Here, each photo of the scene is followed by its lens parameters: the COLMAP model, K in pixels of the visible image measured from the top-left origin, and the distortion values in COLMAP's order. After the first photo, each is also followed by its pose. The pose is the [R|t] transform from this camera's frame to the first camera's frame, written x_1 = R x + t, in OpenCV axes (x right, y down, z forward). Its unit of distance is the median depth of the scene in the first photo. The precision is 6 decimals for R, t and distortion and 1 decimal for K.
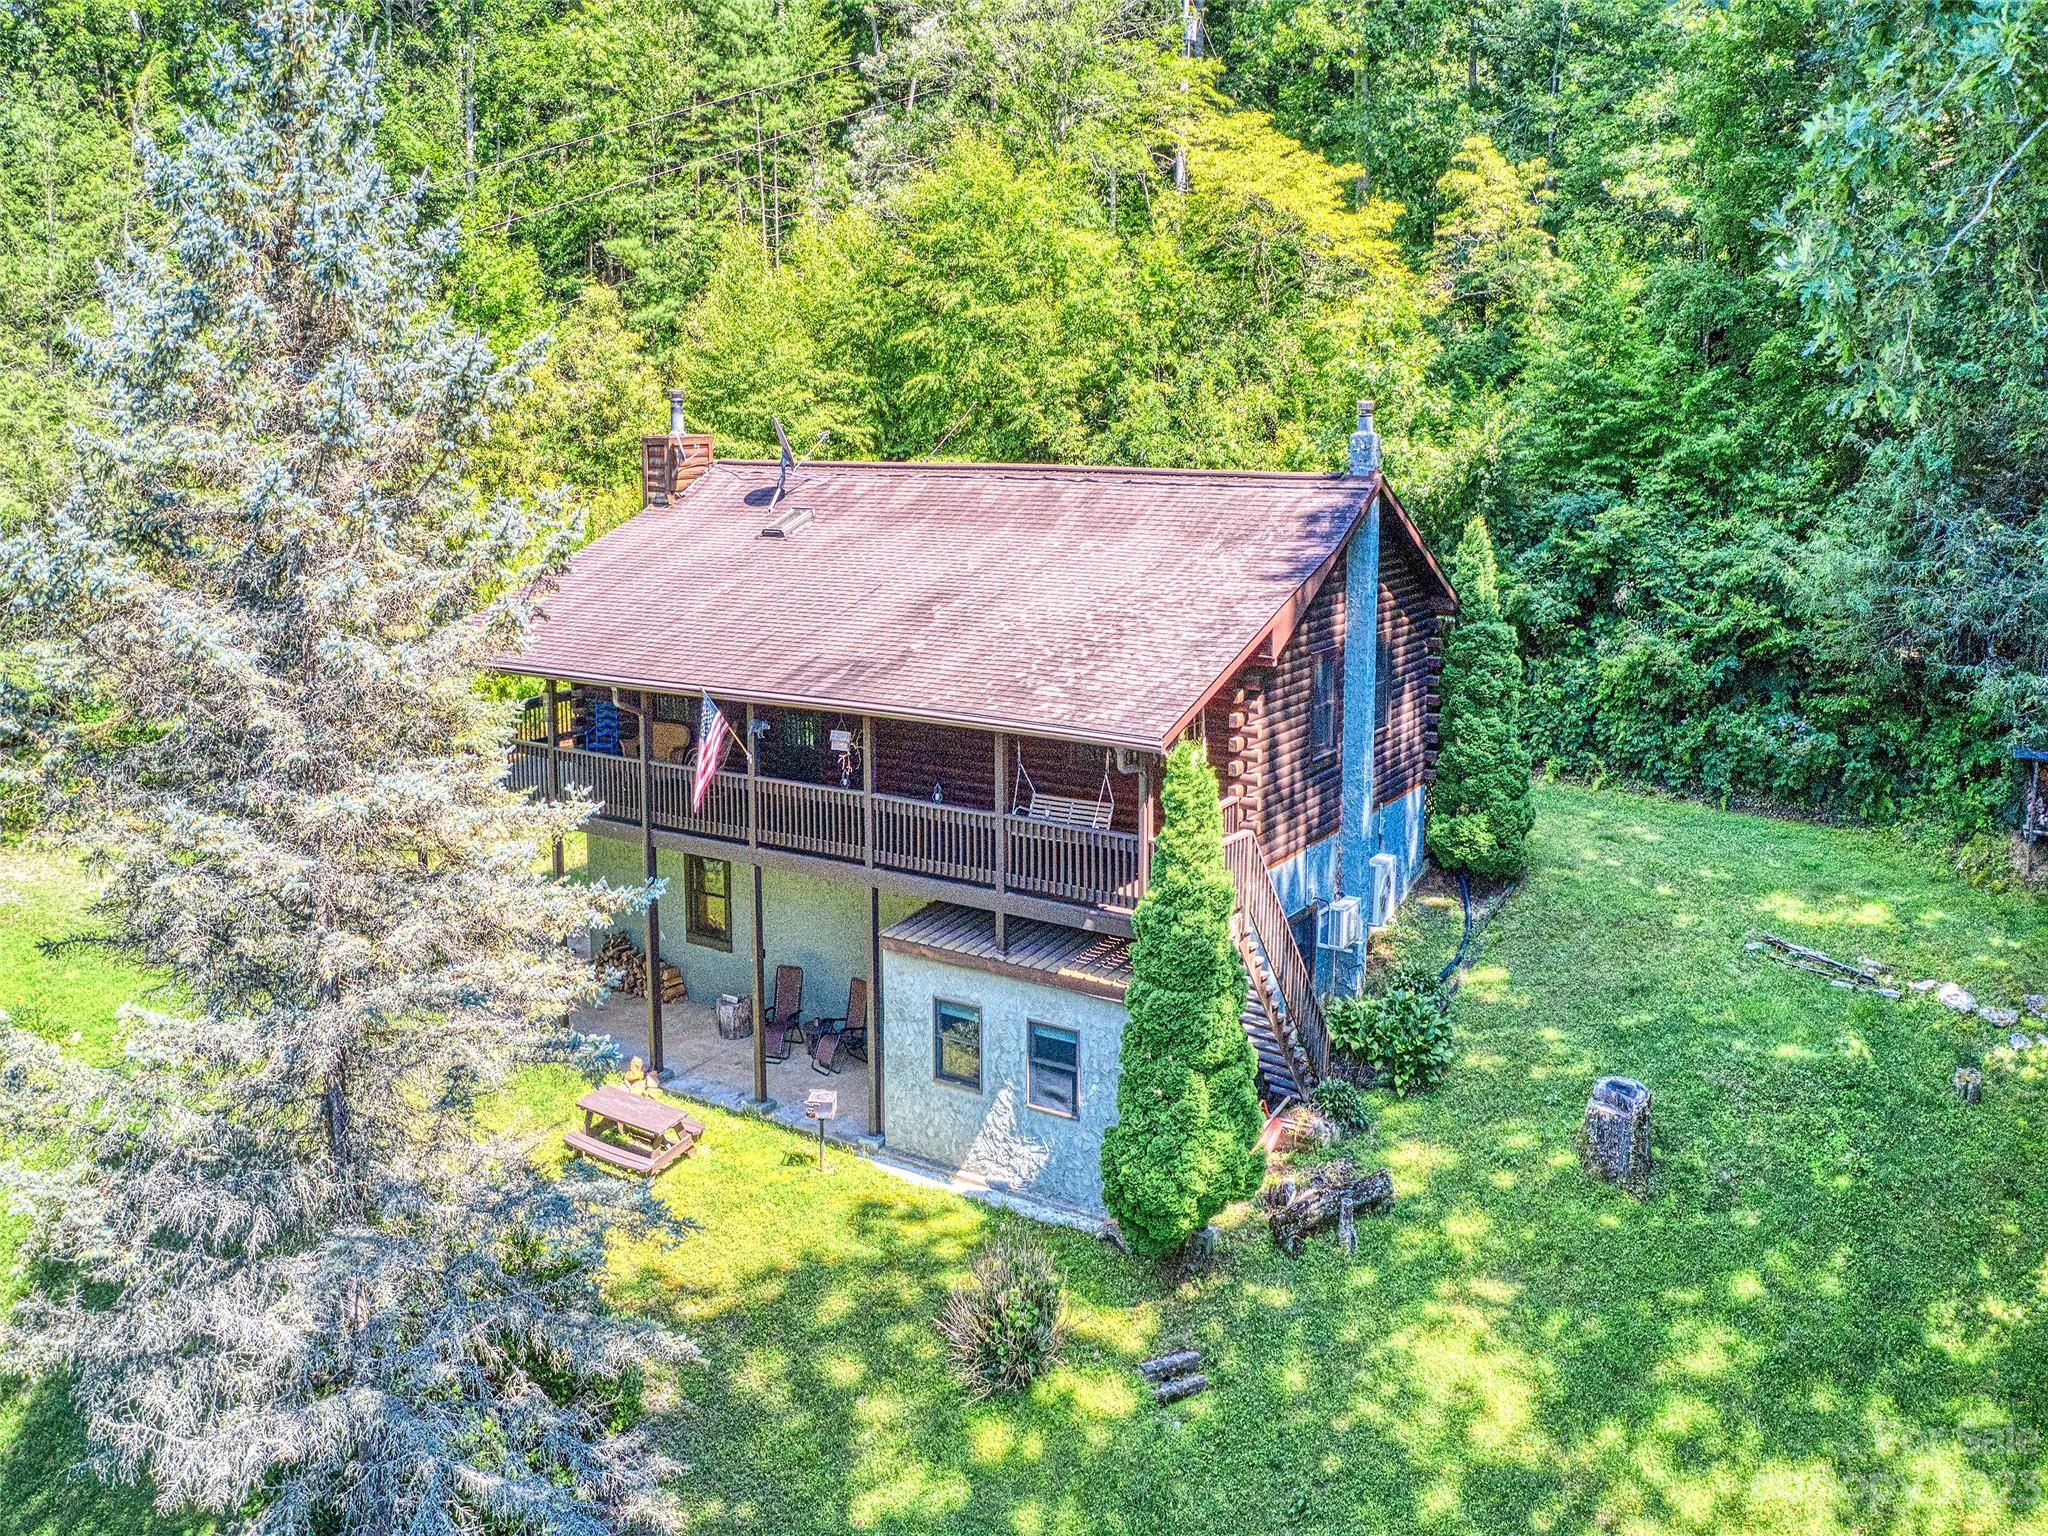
lens RADIAL K [[1603.7, 0, 1024.0], [0, 1603.7, 768.0], [0, 0, 1]] dist [-0.054350, -0.004860]
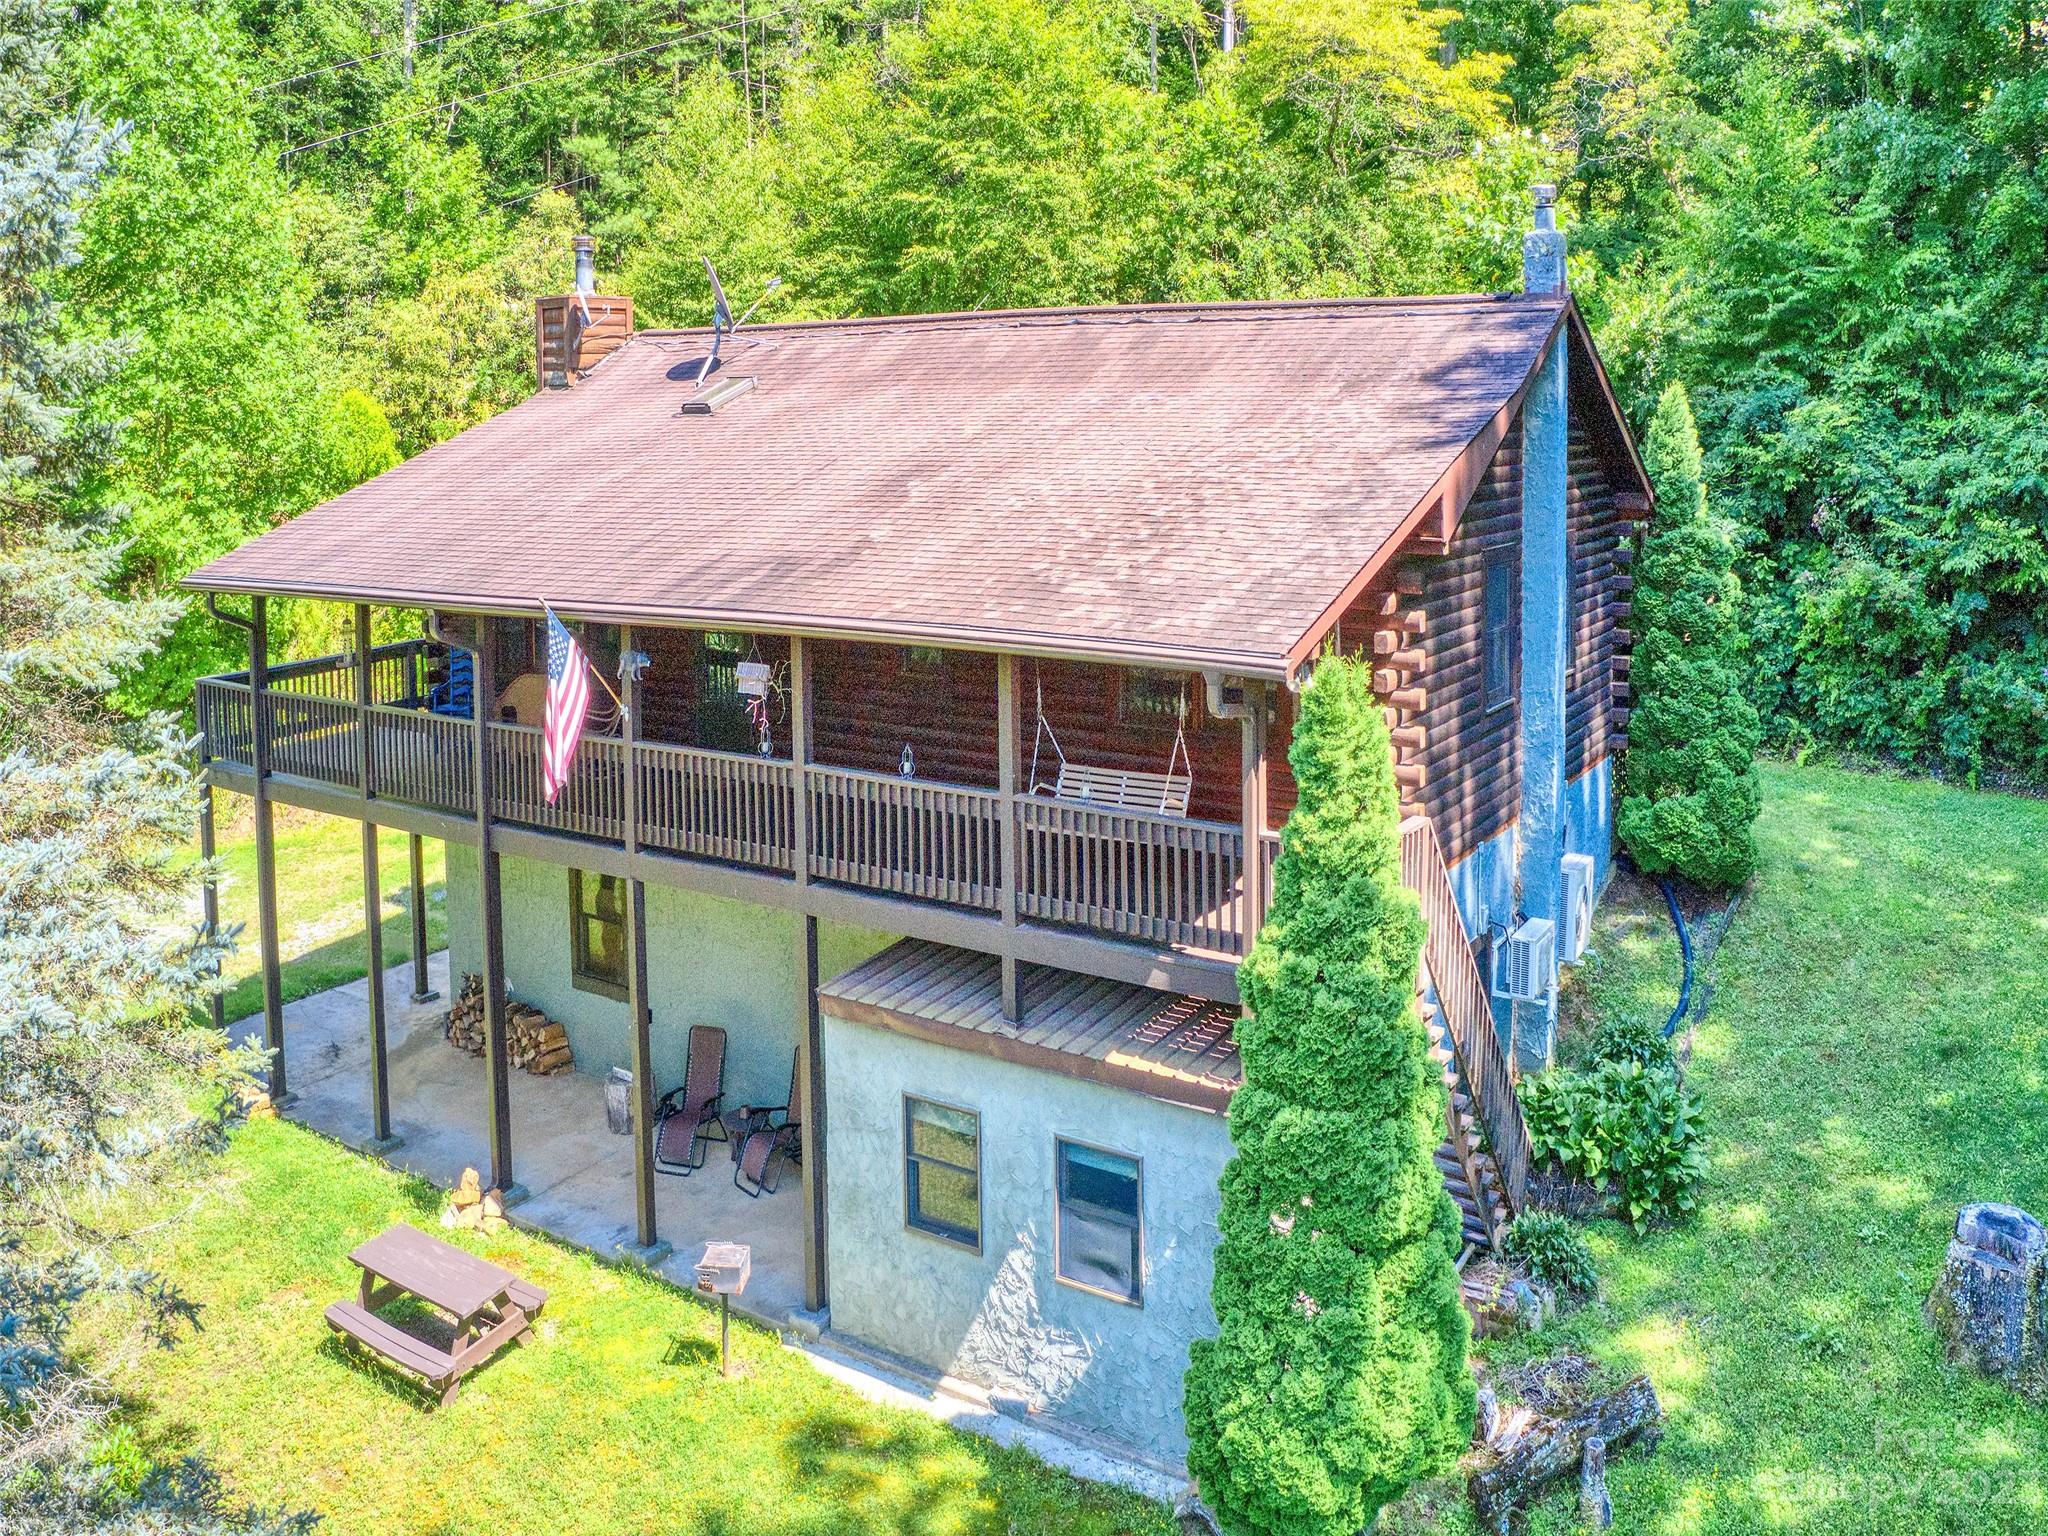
lens RADIAL K [[1663.1, 0, 1067.2], [0, 1663.1, 643.1], [0, 0, 1]] dist [-0.006235, -0.093036]
pose [[0.999951, -0.006539, 0.007490, 0.002802], [0.007064, 0.997353, -0.072372, 0.015361], [-0.006997, 0.072421, 0.997350, 0.324383]]
